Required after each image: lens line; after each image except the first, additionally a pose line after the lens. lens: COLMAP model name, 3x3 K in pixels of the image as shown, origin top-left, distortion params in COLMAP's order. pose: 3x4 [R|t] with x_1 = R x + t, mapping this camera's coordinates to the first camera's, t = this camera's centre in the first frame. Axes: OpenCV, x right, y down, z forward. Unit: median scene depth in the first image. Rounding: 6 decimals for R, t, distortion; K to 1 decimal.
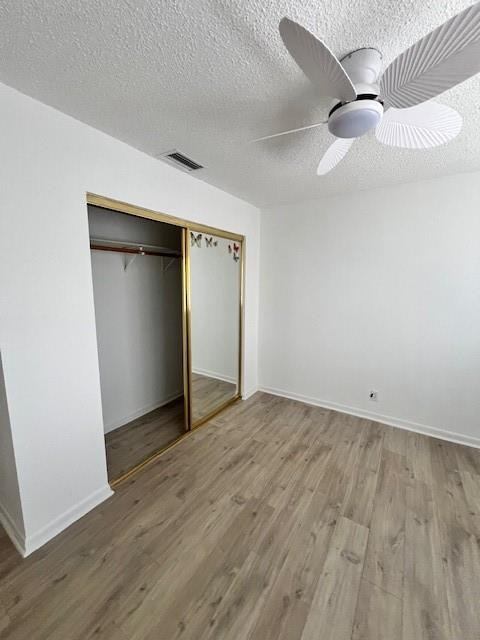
lens RADIAL K [[257.0, 0, 239.5], [0, 257.0, 319.0], [0, 0, 1]] dist [-0.005873, 0.001596]
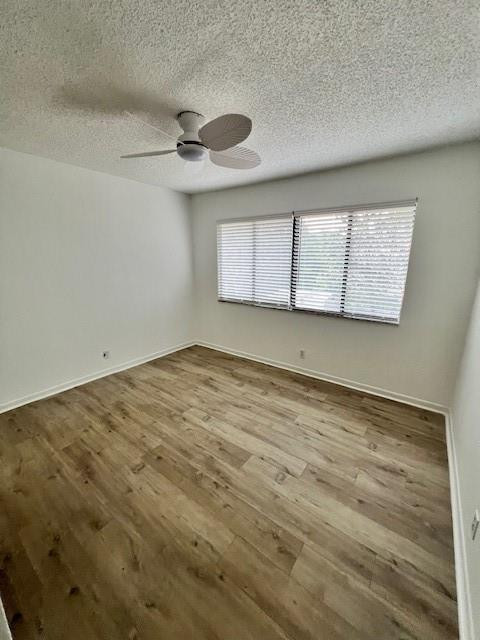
lens RADIAL K [[257.0, 0, 239.4], [0, 257.0, 320.0], [0, 0, 1]] dist [-0.005873, 0.001596]
pose [[0.066001, -0.238724, 0.968842, -0.746840], [0.142911, 0.963210, 0.227601, -0.042695], [-0.987532, 0.123436, 0.097690, 0.377542]]
